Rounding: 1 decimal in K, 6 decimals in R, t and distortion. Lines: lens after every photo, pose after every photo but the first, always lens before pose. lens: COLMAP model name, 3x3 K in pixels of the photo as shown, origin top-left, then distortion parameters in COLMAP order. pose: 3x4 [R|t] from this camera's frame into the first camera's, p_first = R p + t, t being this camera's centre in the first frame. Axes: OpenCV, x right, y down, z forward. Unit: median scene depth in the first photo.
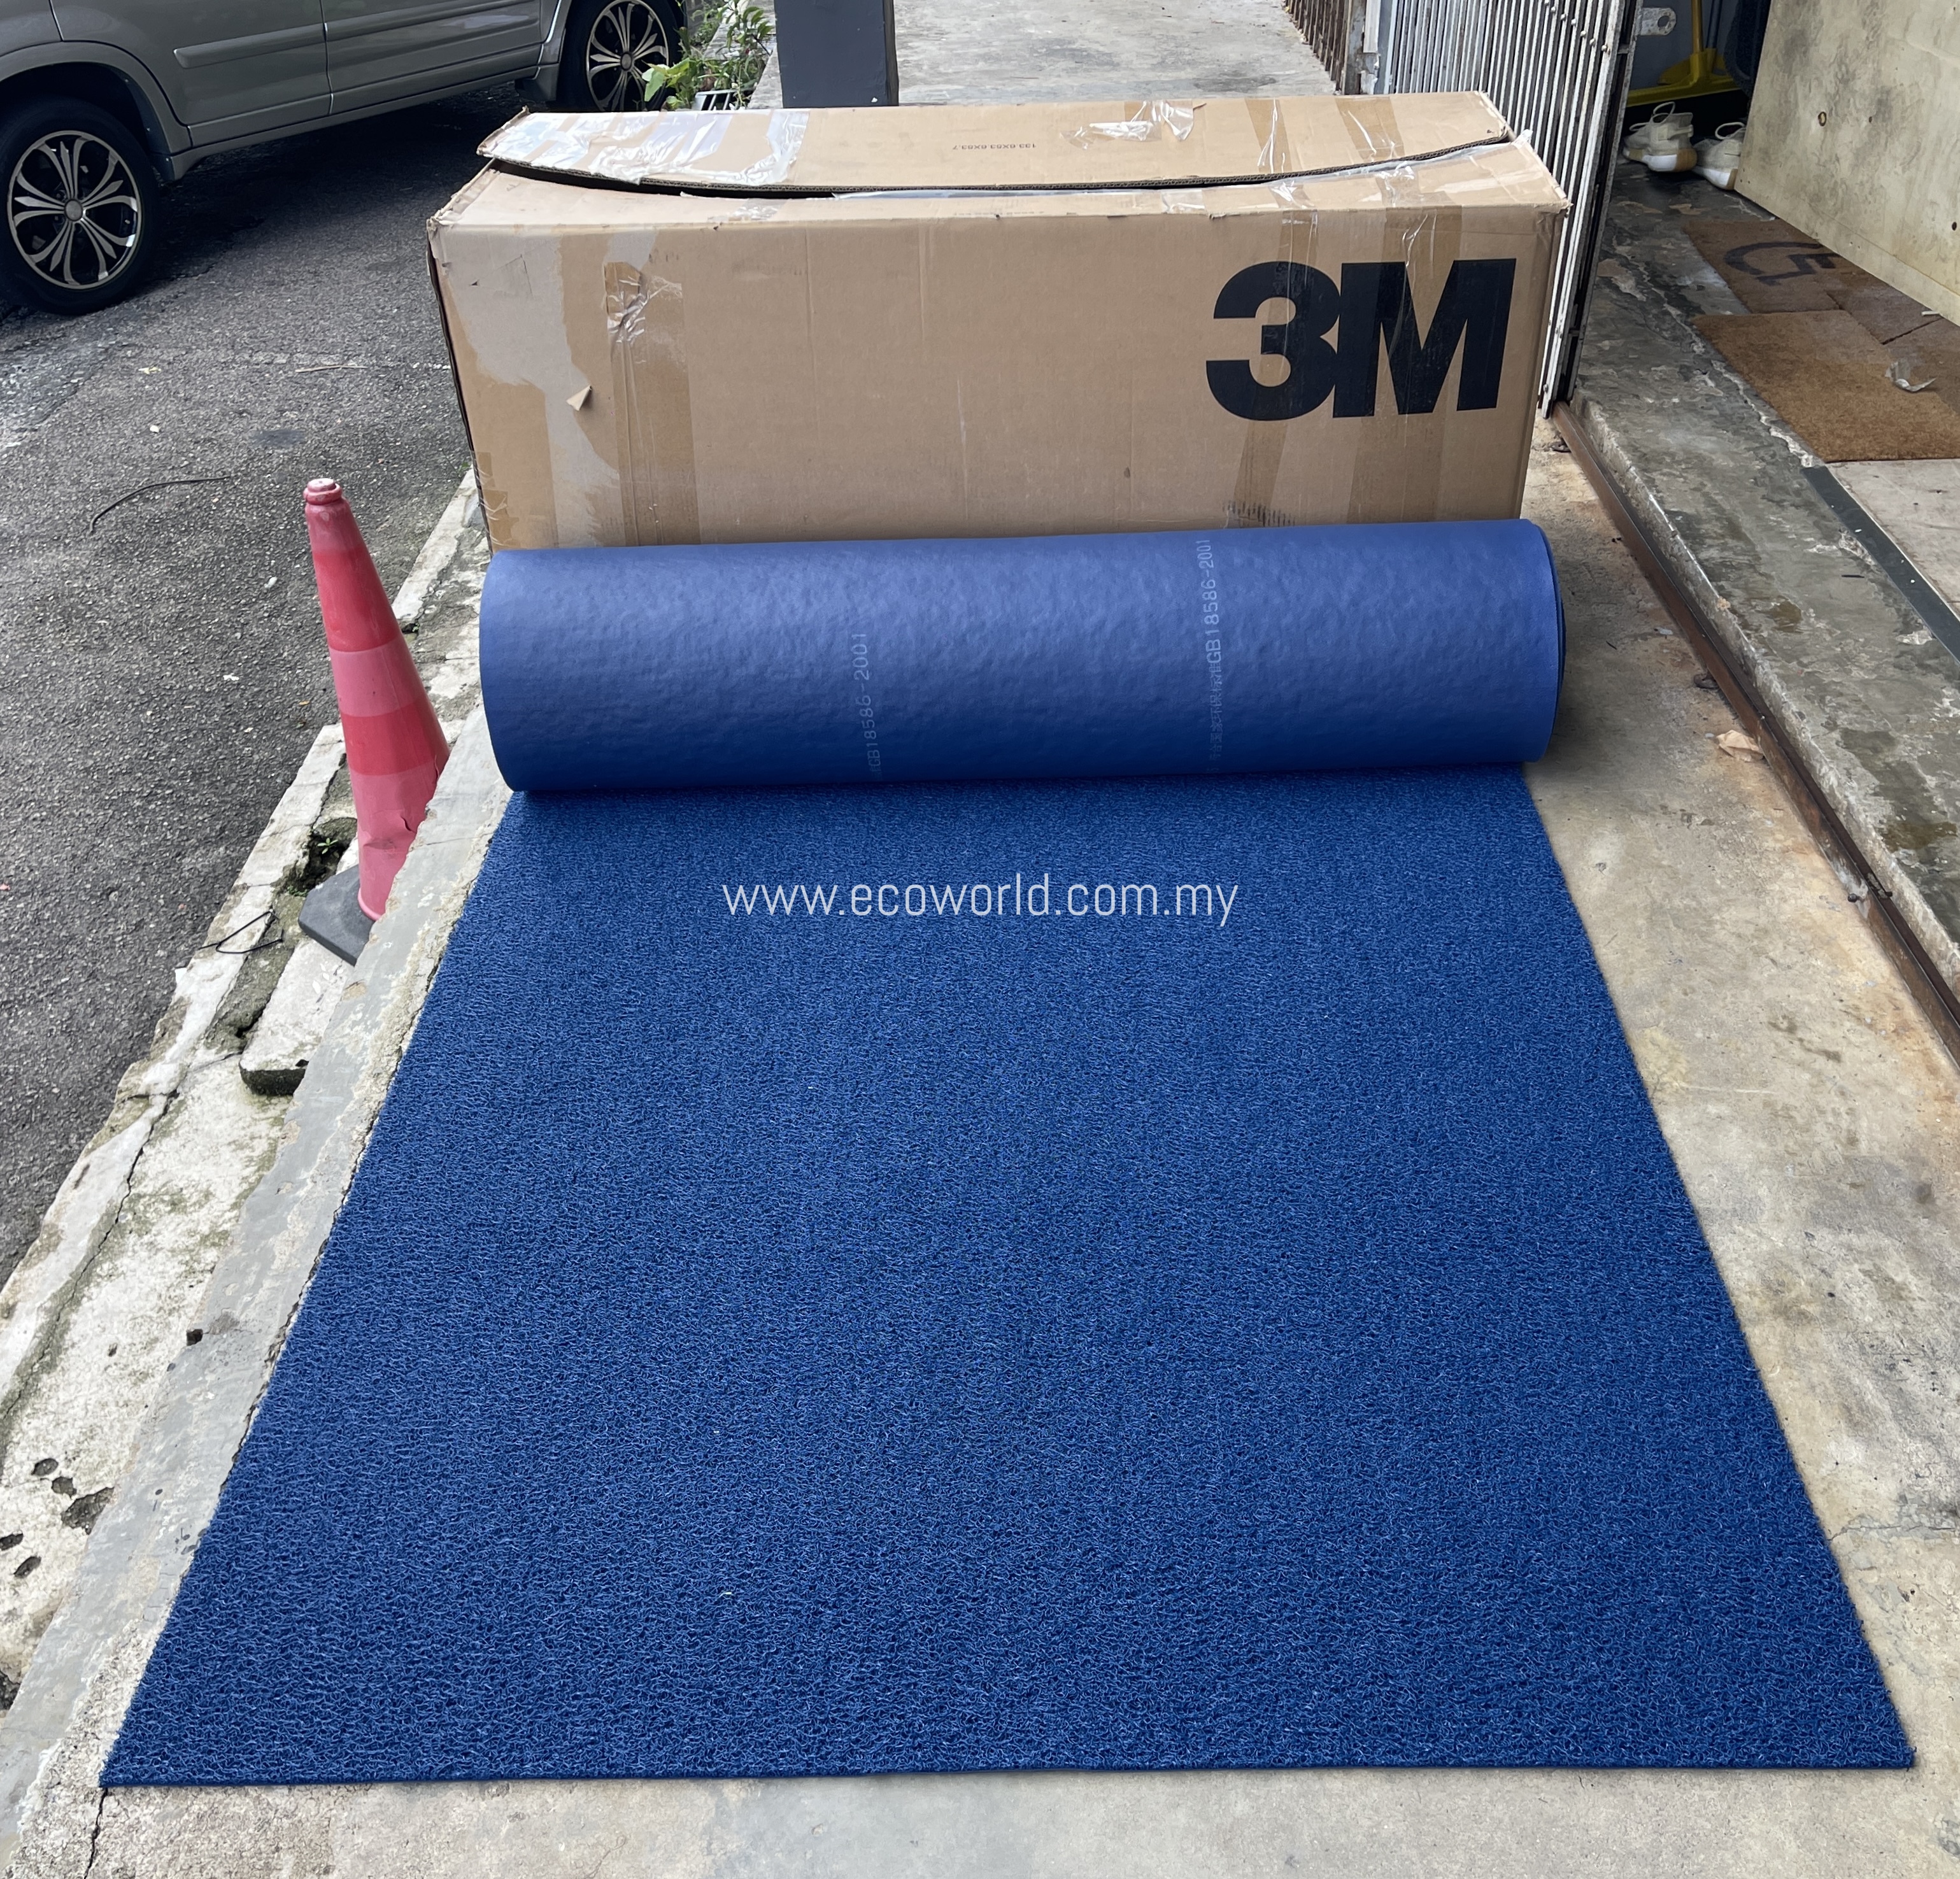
lens RADIAL K [[1946.0, 0, 1008.6], [0, 1946.0, 916.1], [0, 0, 1]] dist [0.037452, 0.000000]
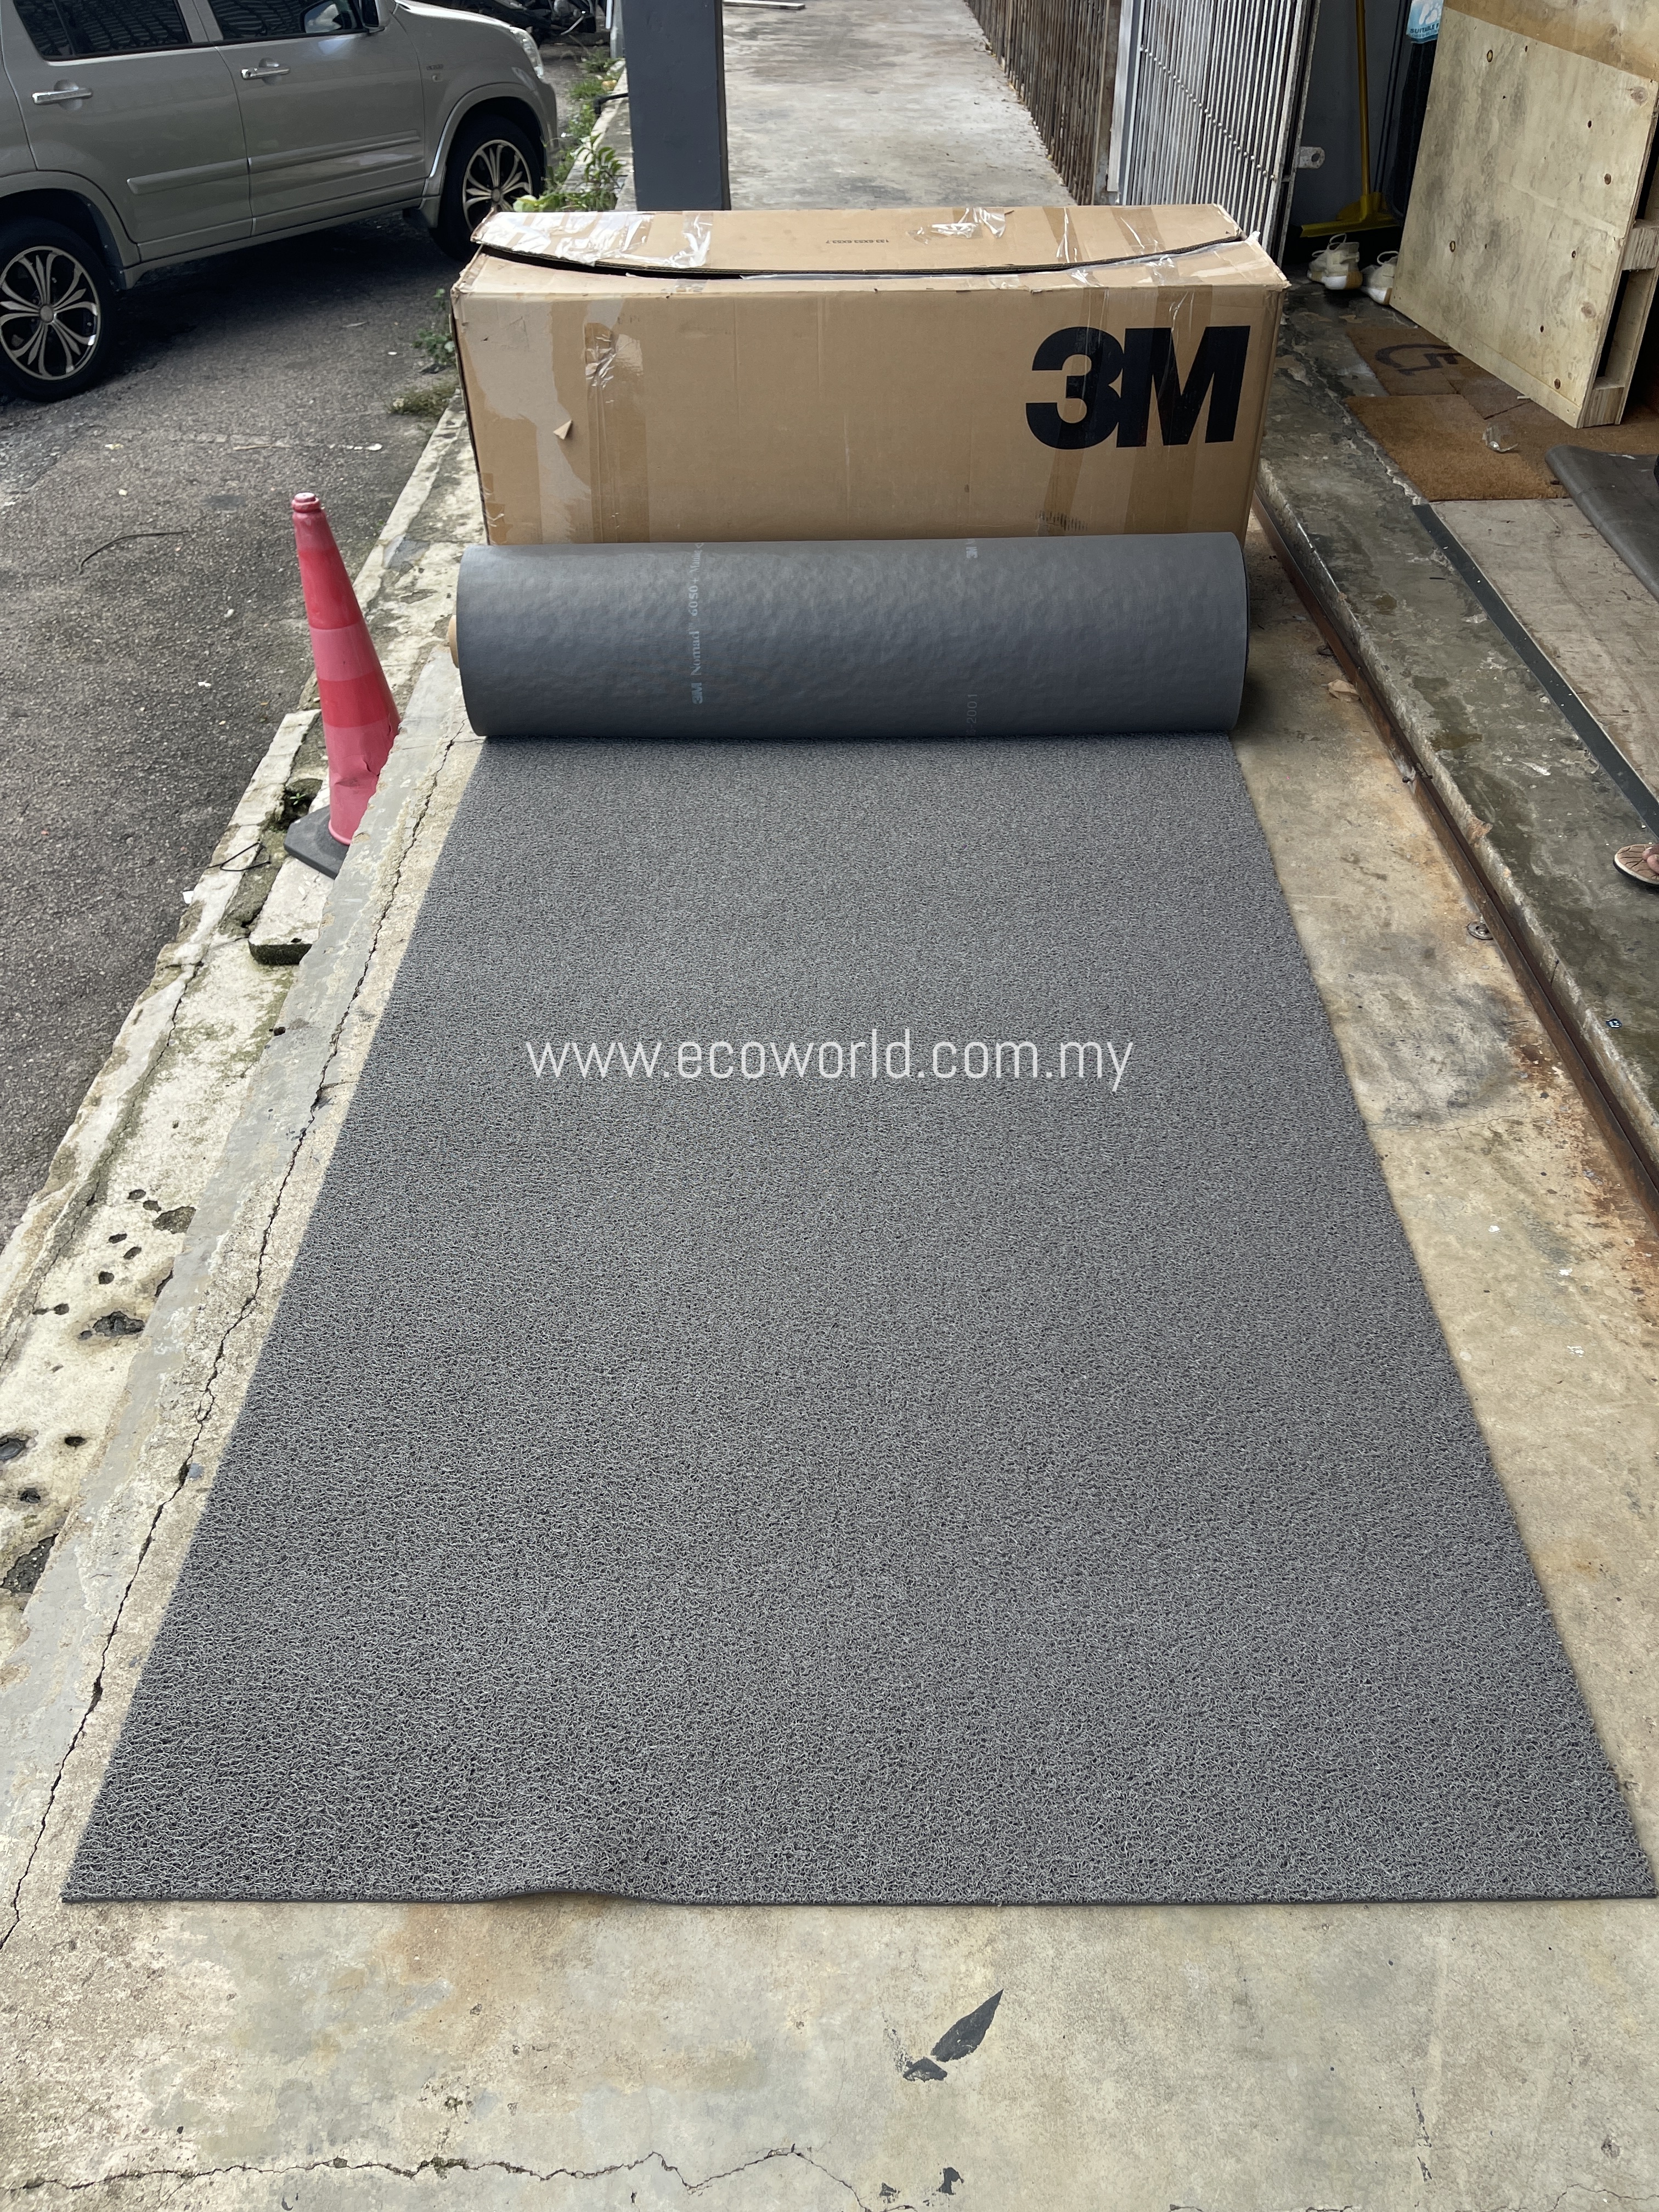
lens RADIAL K [[1656.9, 0, 856.3], [0, 1656.9, 1106.2], [0, 0, 1]] dist [0.076624, -0.082734]
pose [[0.999626, 0.005222, 0.026832, -0.004392], [-0.007174, 0.997292, 0.073194, 0.094136], [-0.026378, -0.073359, 0.996957, -0.155981]]
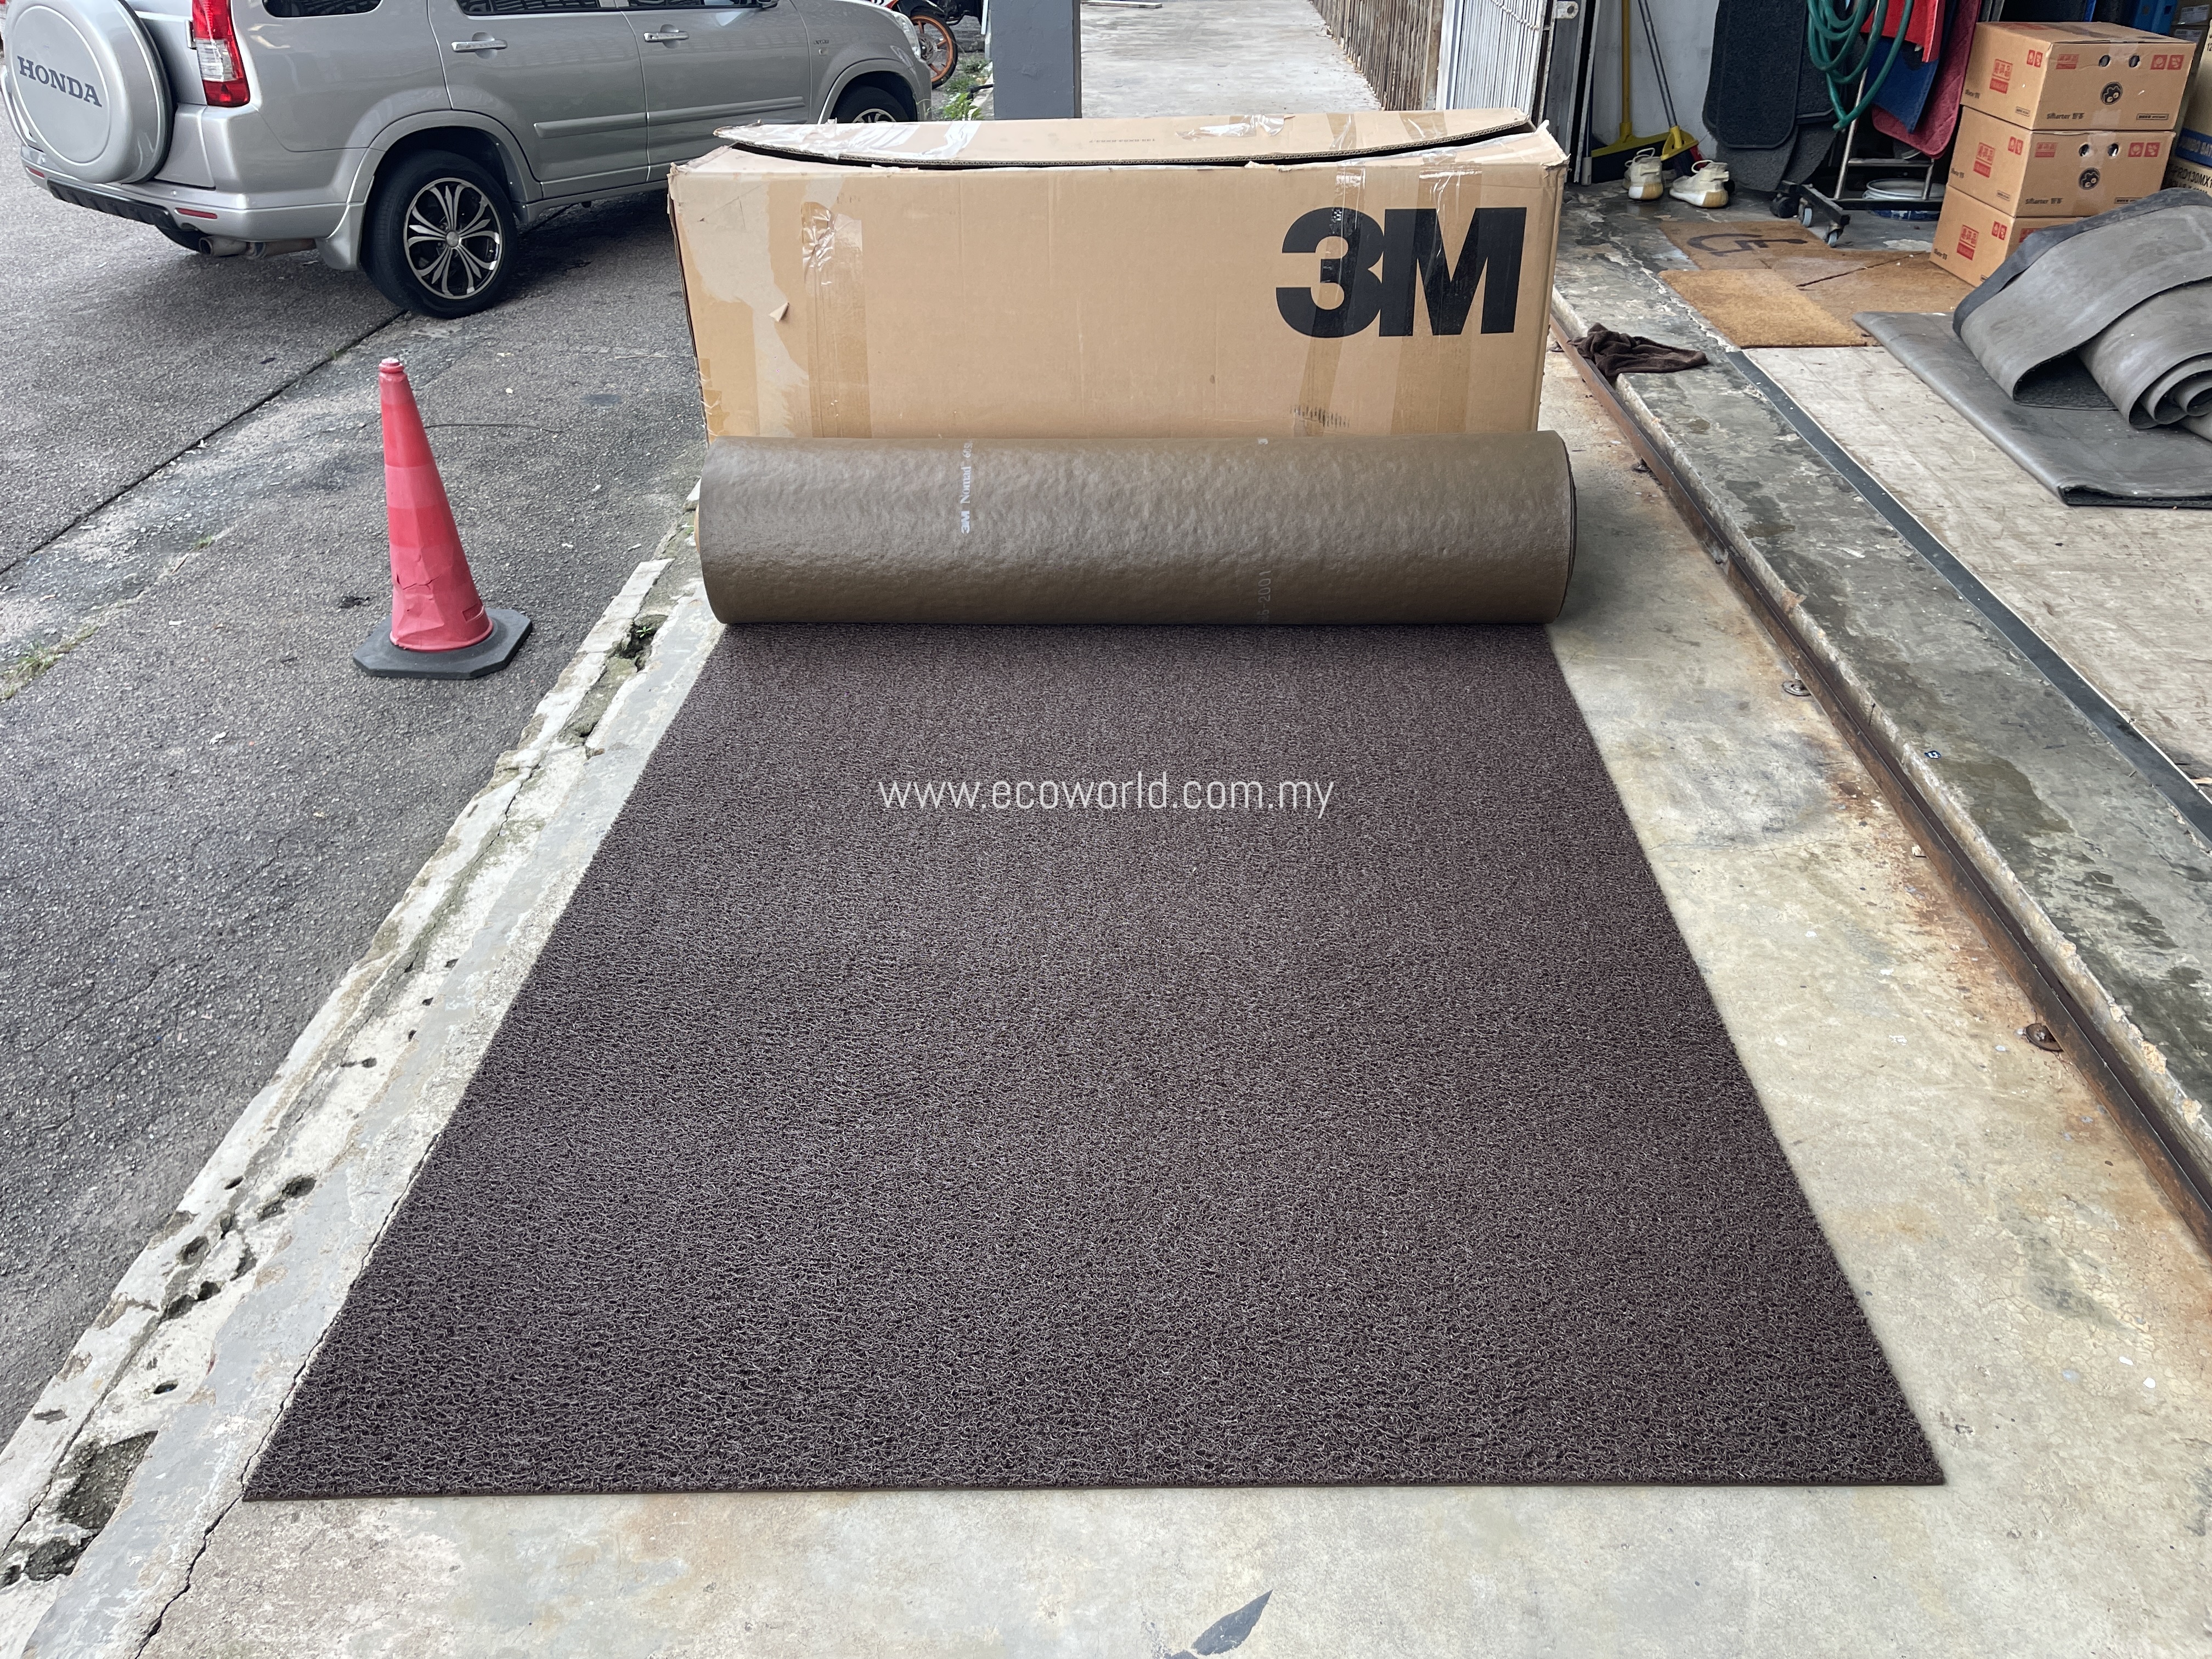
lens RADIAL K [[1656.9, 0, 1122.0], [0, 1656.9, 824.5], [0, 0, 1]] dist [0.076624, -0.082734]
pose [[0.999359, 0.029434, -0.020397, 0.011453], [-0.030836, 0.996912, -0.072220, 0.190000], [0.018208, 0.072802, 0.997180, -0.155157]]
